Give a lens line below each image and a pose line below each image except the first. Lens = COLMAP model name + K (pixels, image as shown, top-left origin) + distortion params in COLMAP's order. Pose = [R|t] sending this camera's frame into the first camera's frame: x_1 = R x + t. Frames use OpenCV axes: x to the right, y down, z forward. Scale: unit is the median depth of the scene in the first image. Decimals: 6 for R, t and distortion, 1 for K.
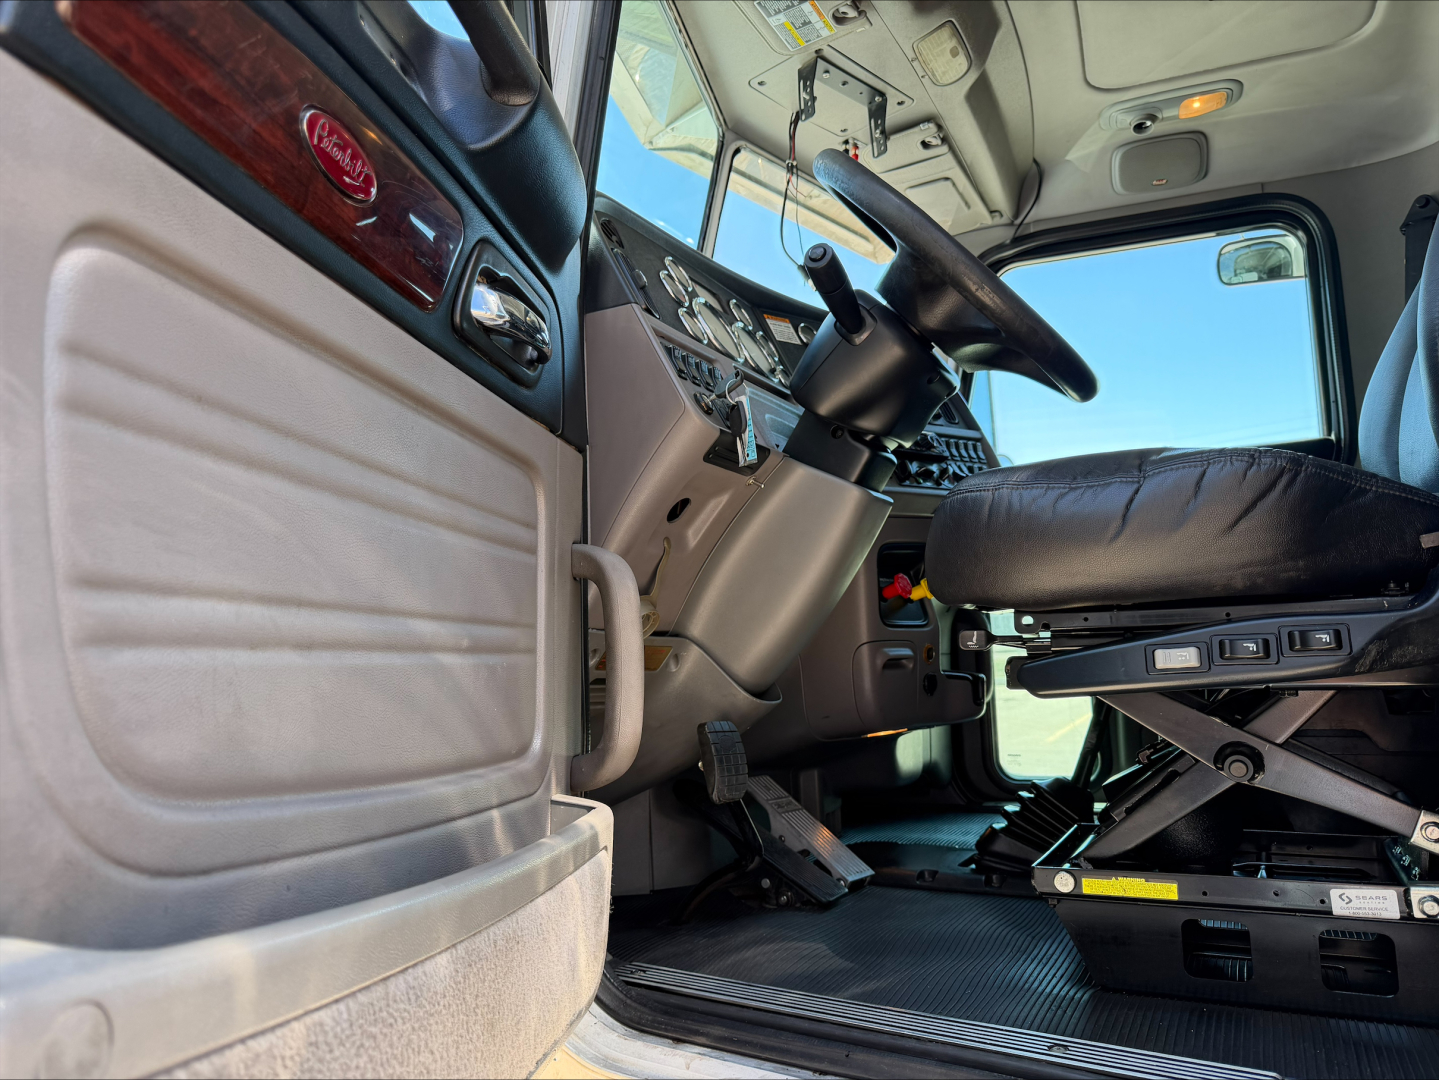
lens RADIAL K [[1027.0, 0, 713.5], [0, 1027.0, 539.6], [0, 0, 1]] dist [0.003797, -0.008322]
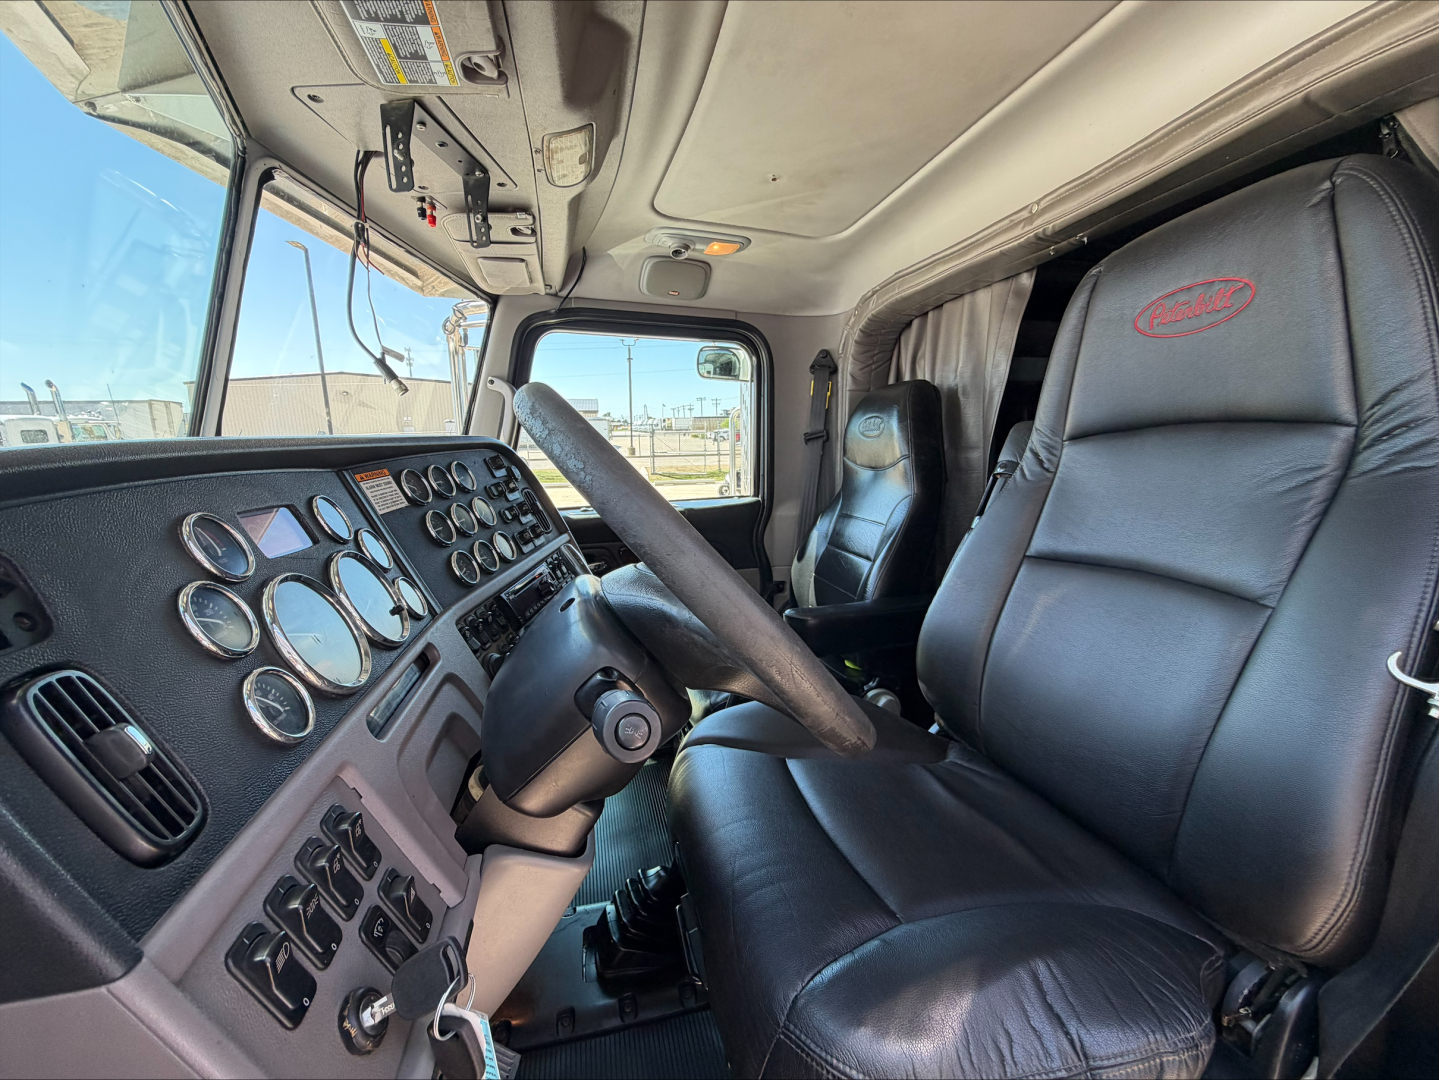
lens RADIAL K [[572.8, 0, 716.0], [0, 572.8, 543.4], [0, 0, 1]] dist [-0.000280, -0.000134]
pose [[0.750089, -0.083526, 0.656042, -0.027167], [-0.086358, 0.971128, 0.222380, -0.246636], [-0.655675, -0.223459, 0.721219, 0.448465]]
